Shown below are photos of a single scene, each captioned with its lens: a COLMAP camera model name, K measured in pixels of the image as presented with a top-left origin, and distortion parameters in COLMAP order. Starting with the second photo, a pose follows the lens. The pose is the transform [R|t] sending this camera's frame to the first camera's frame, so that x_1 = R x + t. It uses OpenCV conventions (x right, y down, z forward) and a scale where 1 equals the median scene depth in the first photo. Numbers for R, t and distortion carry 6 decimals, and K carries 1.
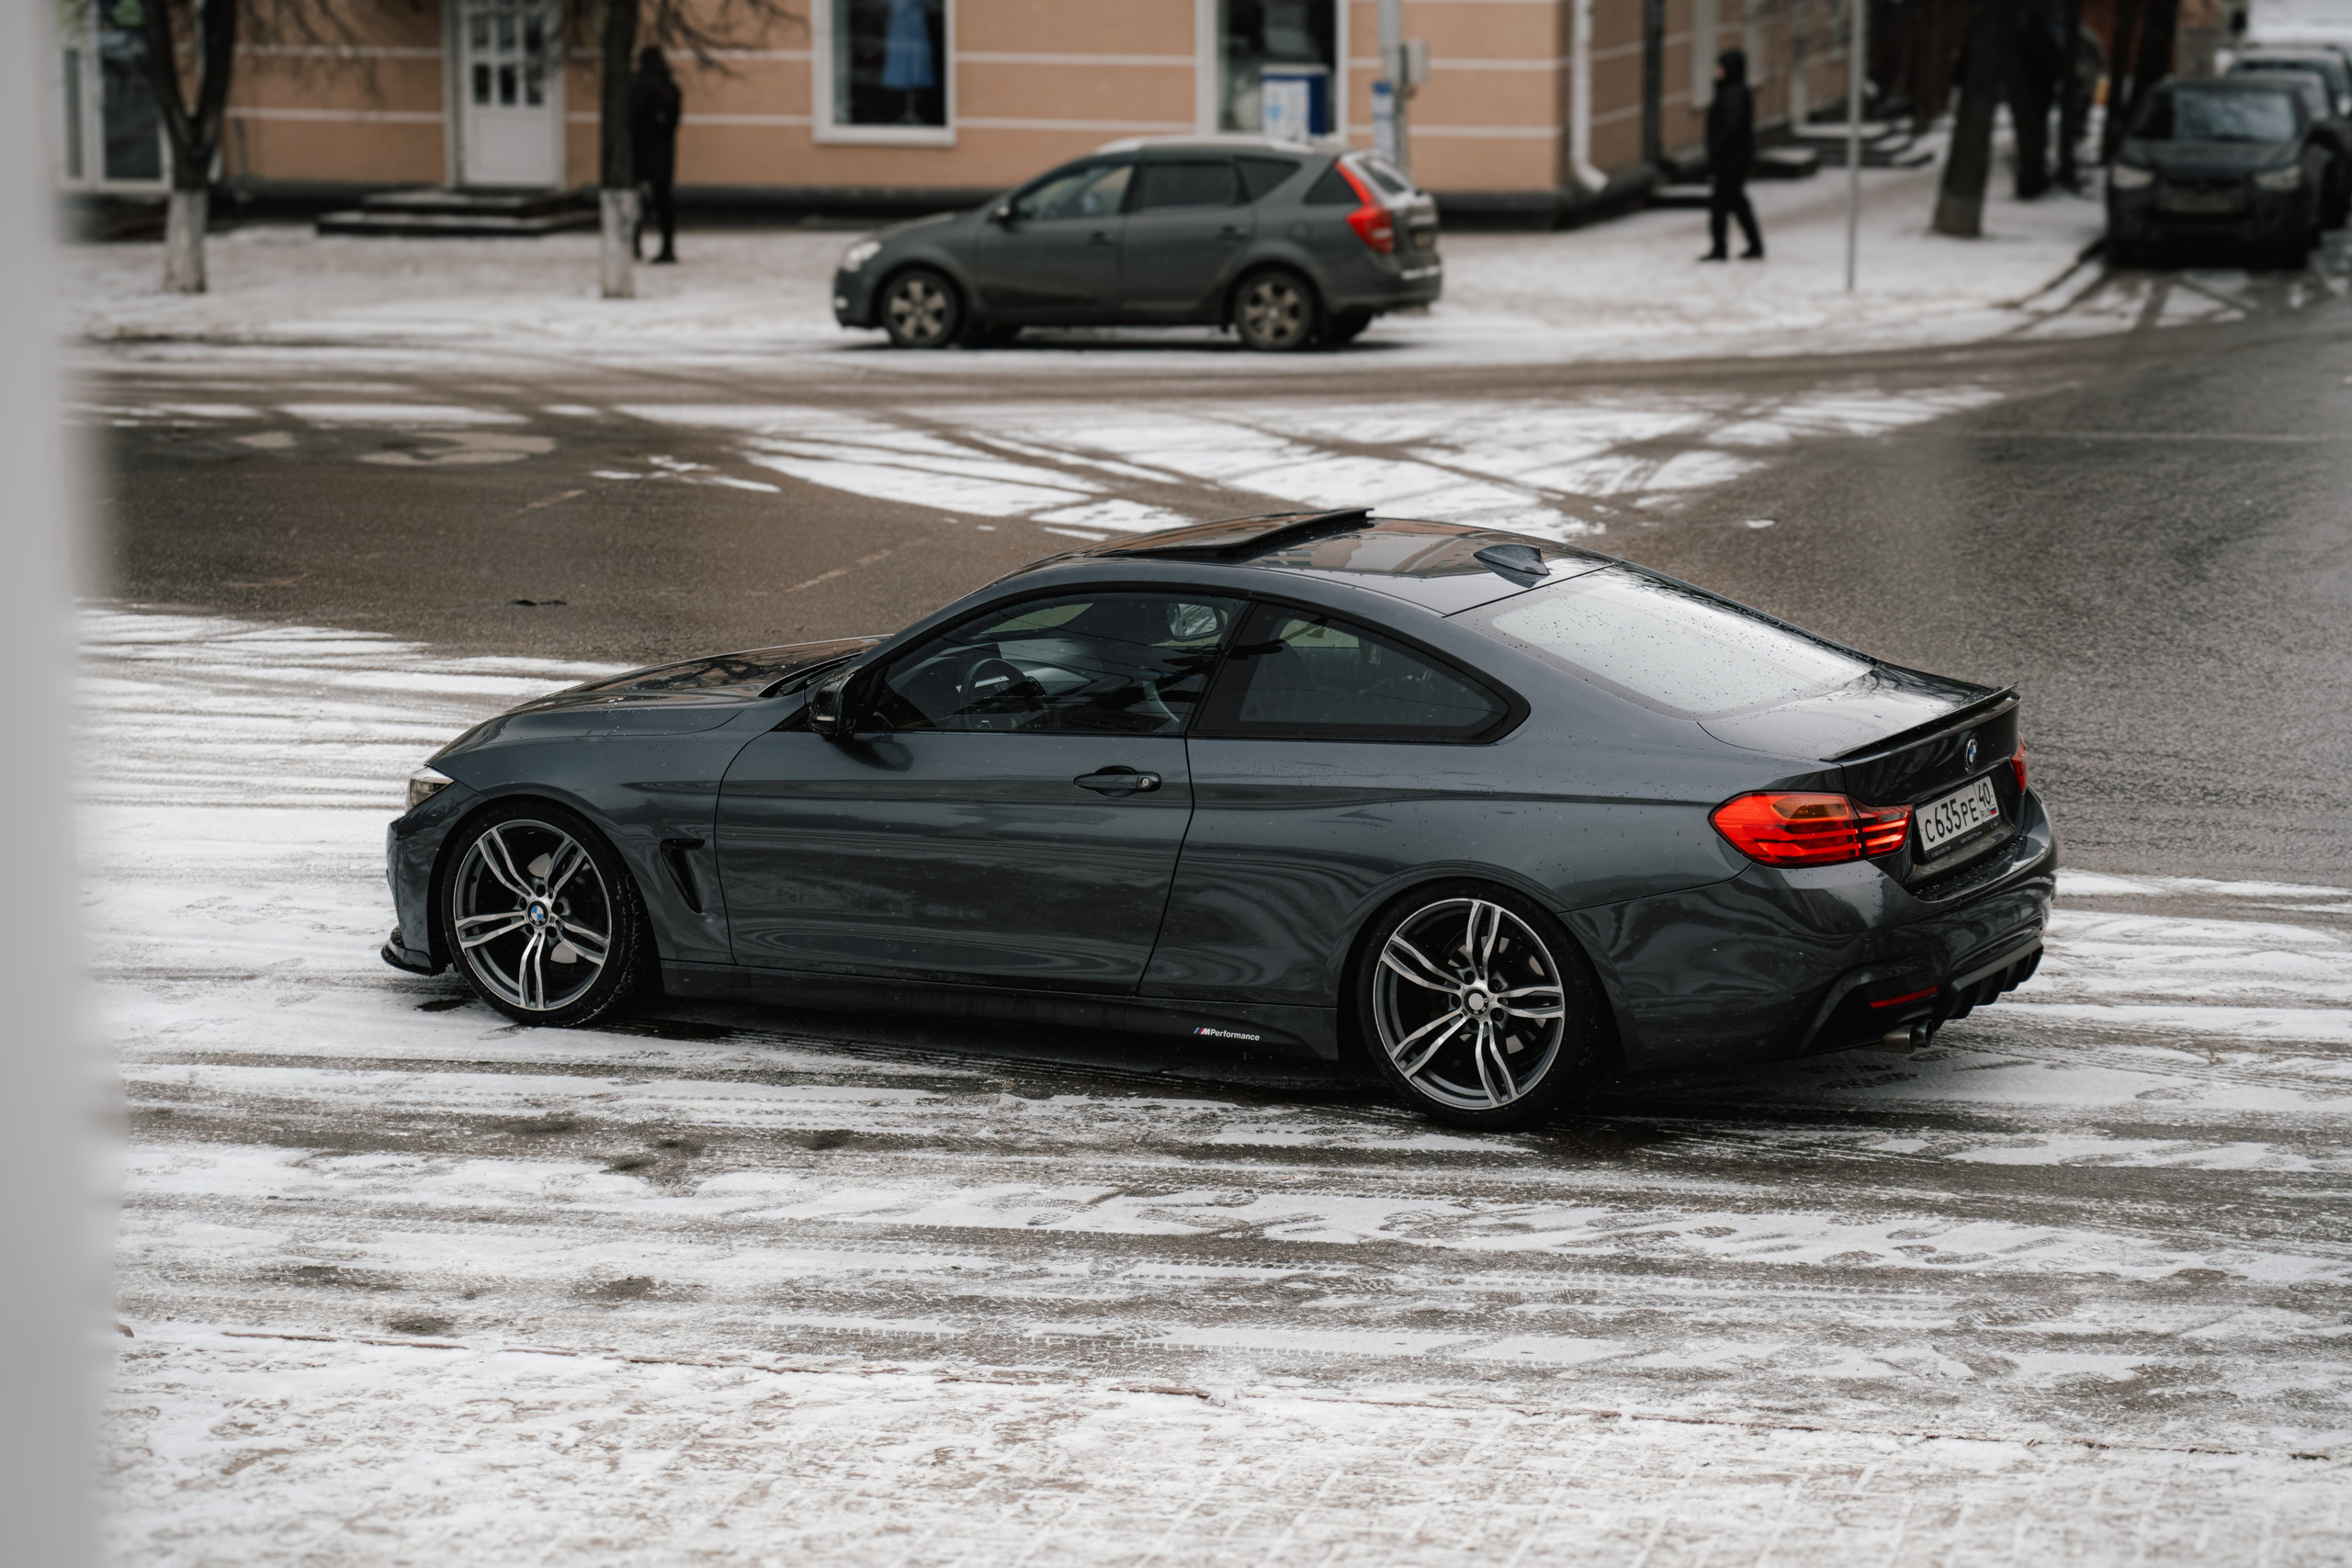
lens RADIAL K [[5330.8, 0, 1192.2], [0, 5330.8, 771.2], [0, 0, 1]] dist [0.119783, 0.000000]
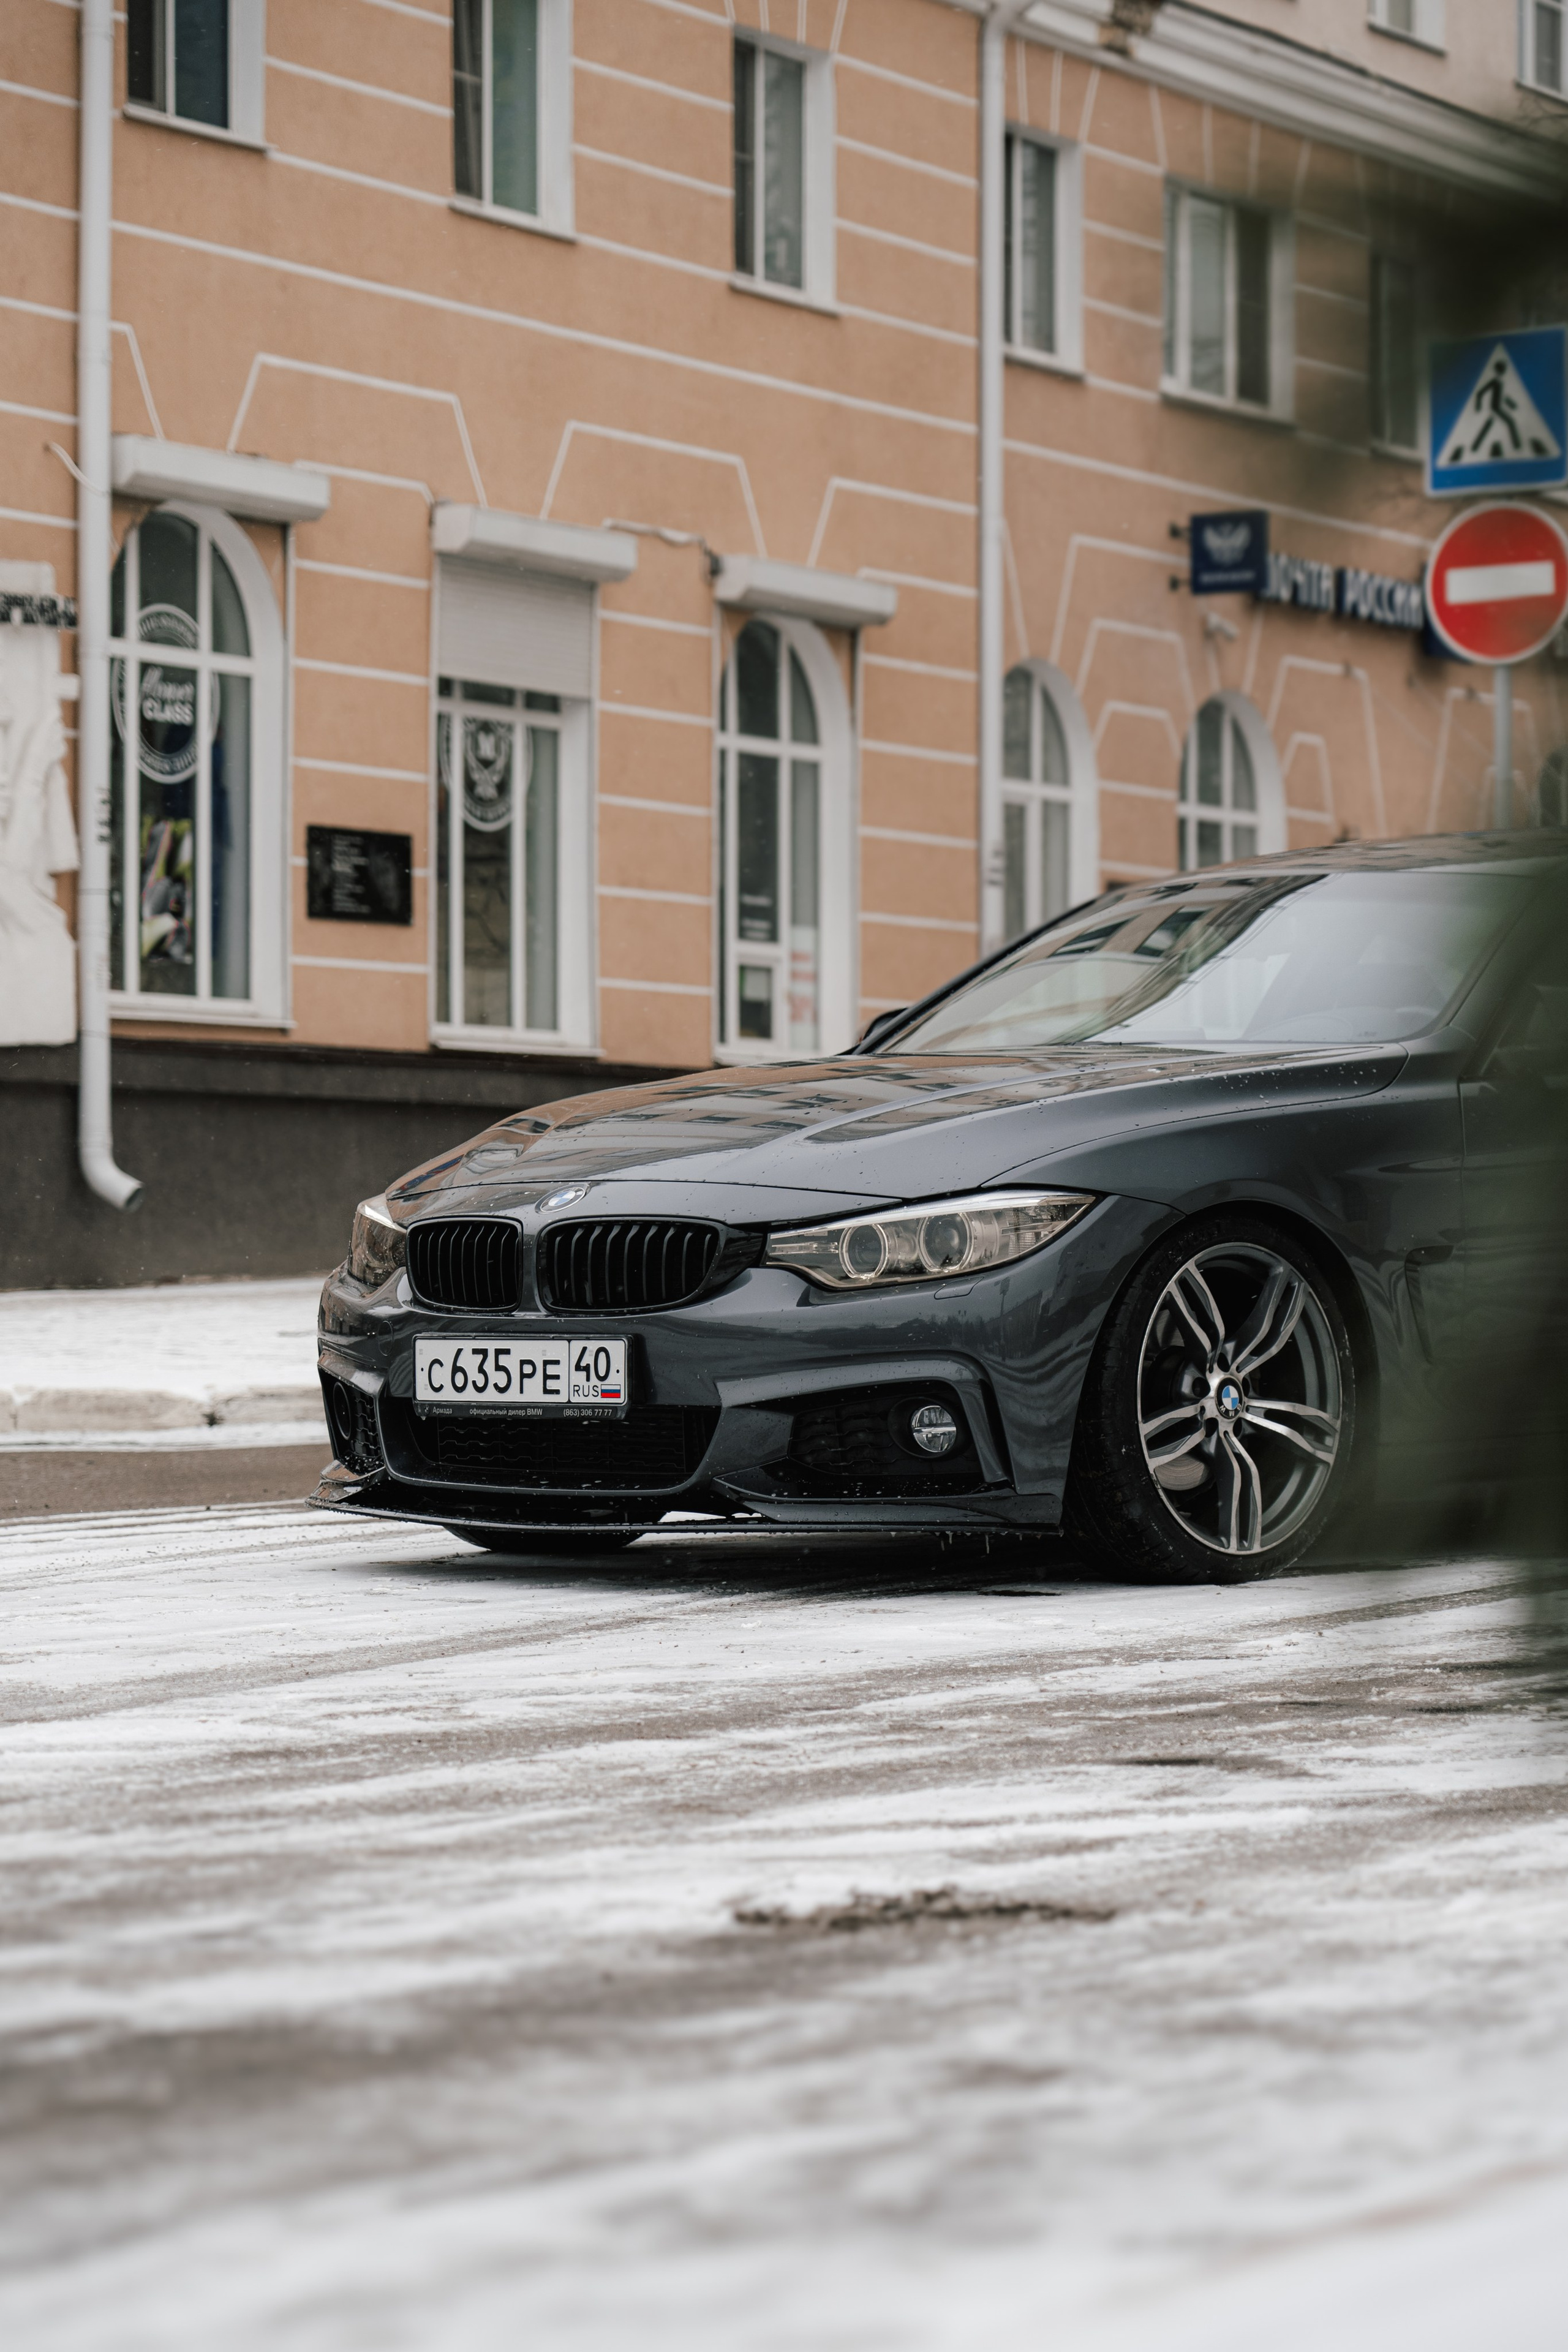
lens RADIAL K [[6485.8, 0, 769.5], [0, 6485.8, 1192.8], [0, 0, 1]] dist [0.144681, 0.000000]
pose [[0.268054, 0.016294, 0.963266, -0.966729], [0.167736, 0.983796, -0.063319, 0.047011], [-0.948689, 0.178548, 0.260977, 0.955081]]
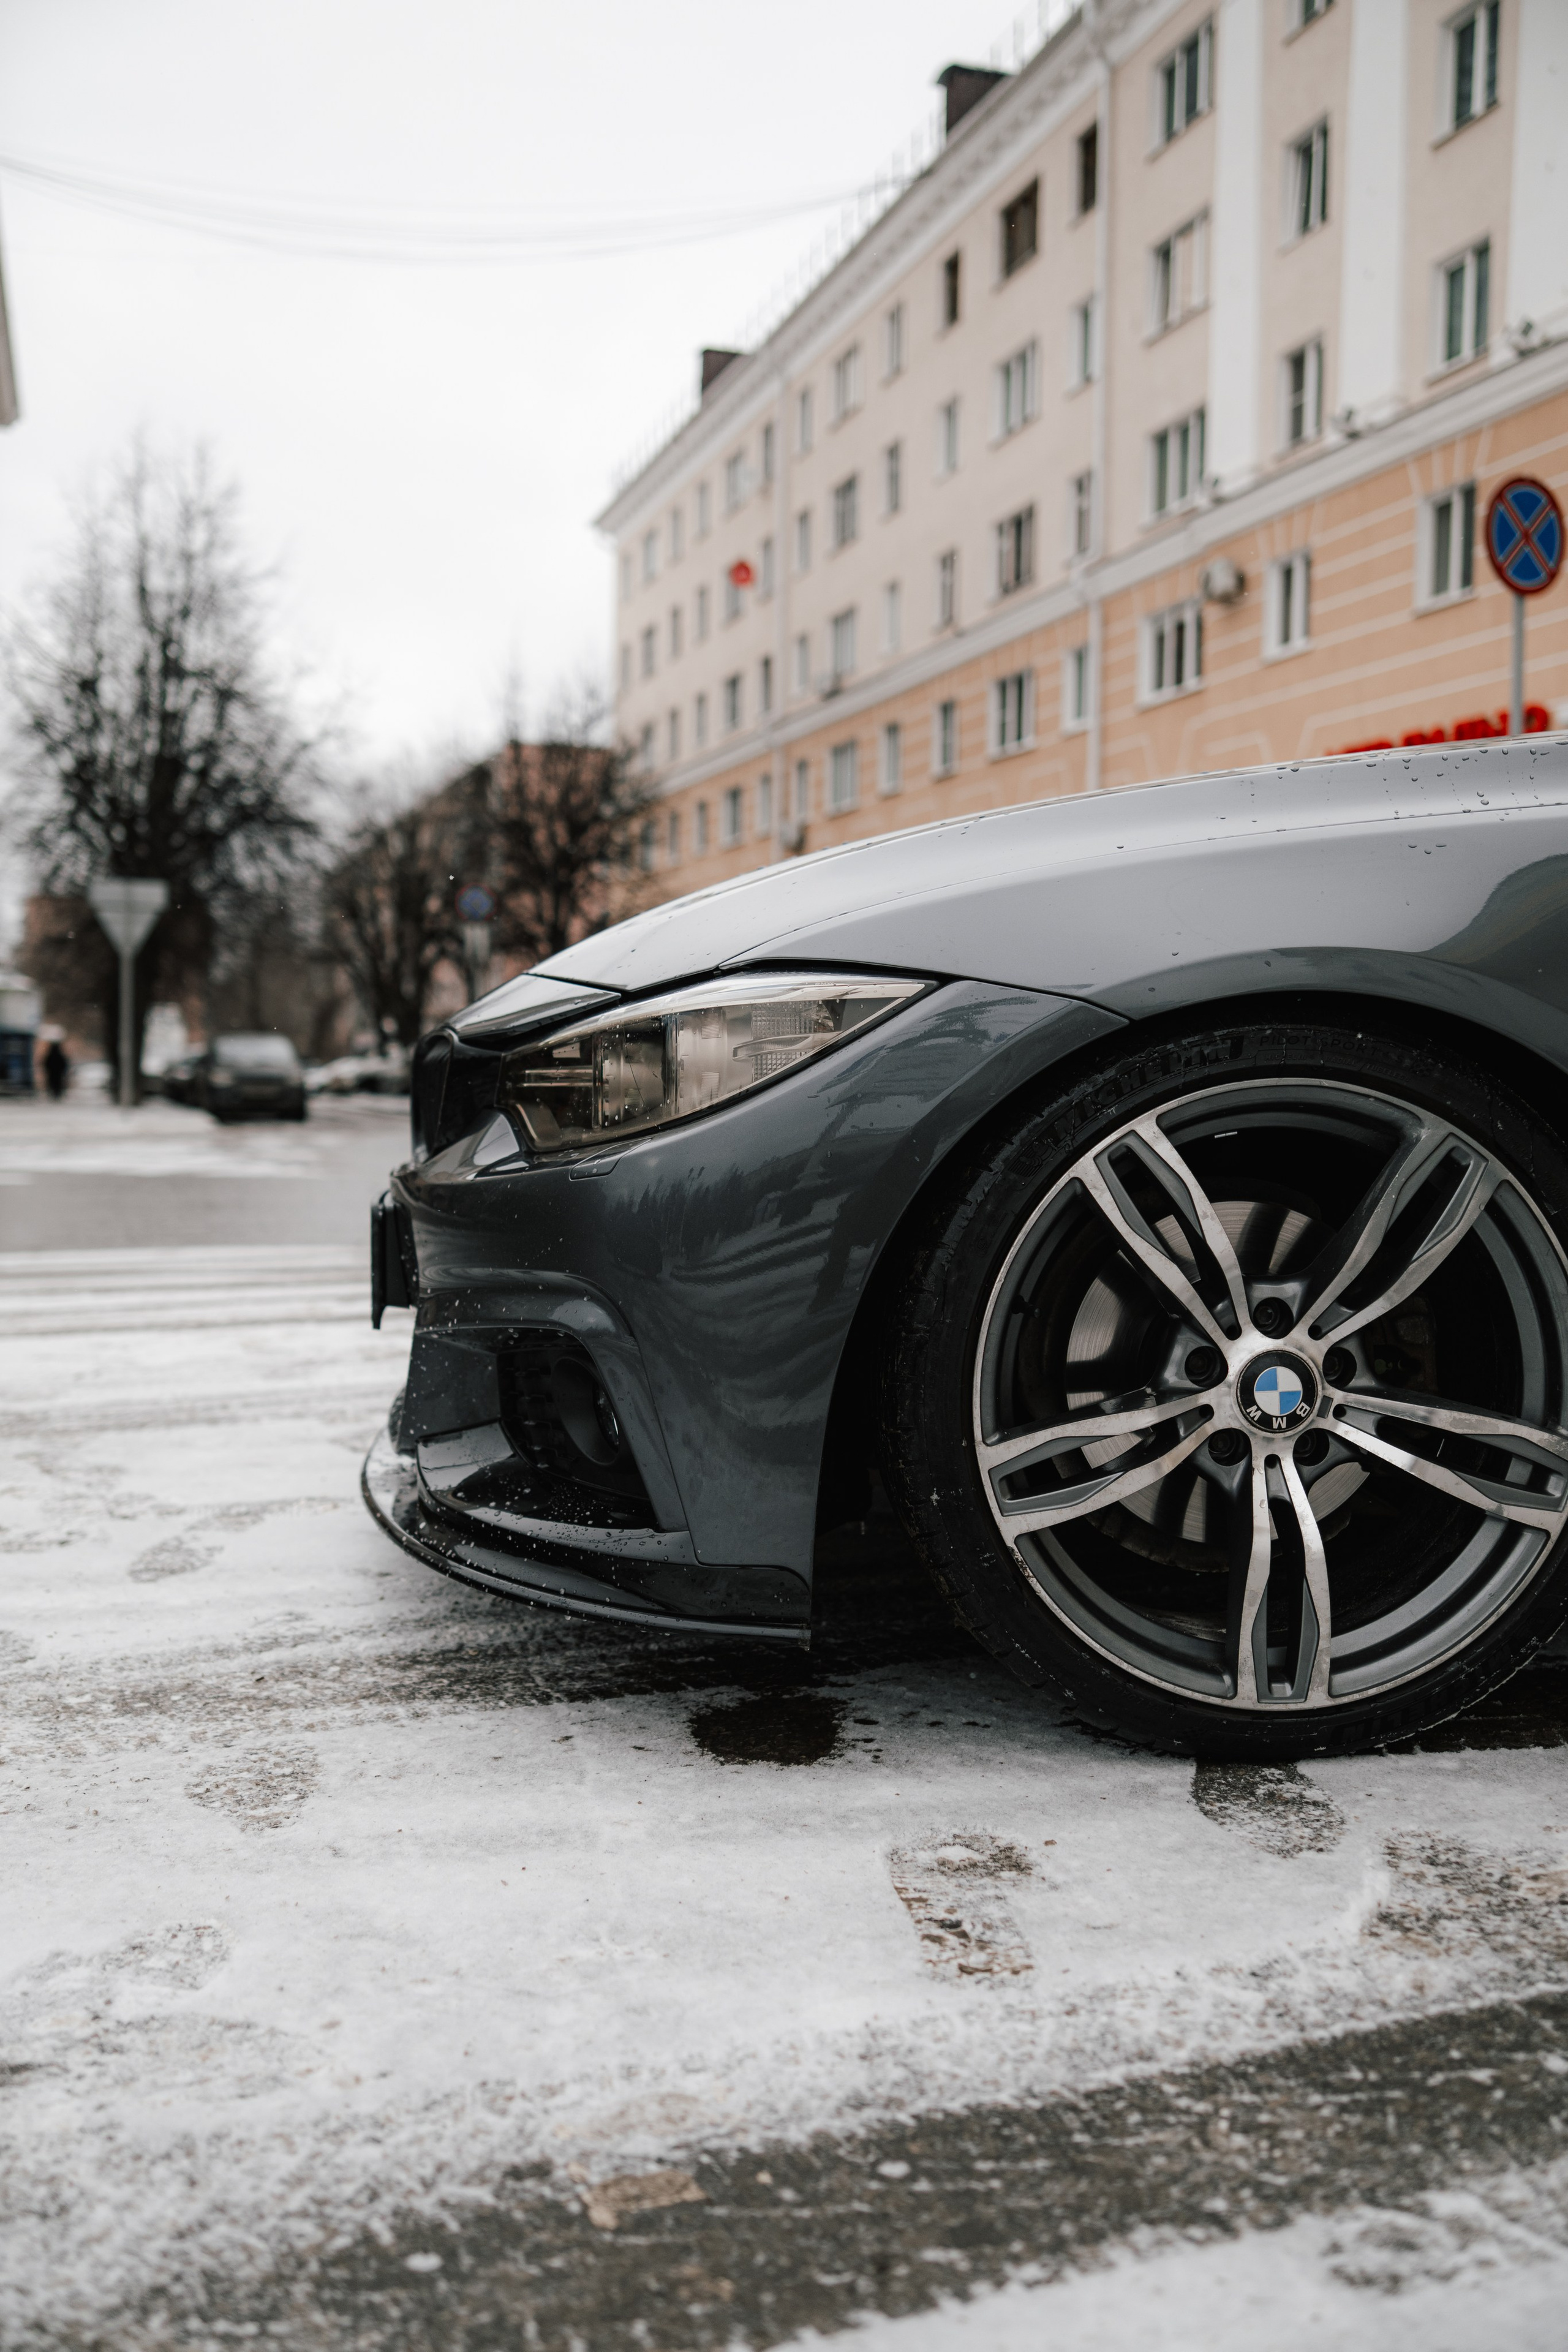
lens RADIAL K [[2009.5, 0, 755.6], [0, 2009.5, 1167.0], [0, 0, 1]] dist [-0.027860, 0.044214]
pose [[0.838124, -0.020117, 0.545108, -0.236232], [0.084058, 0.992146, -0.092627, 0.024669], [-0.538964, 0.123454, 0.833233, 1.031764]]
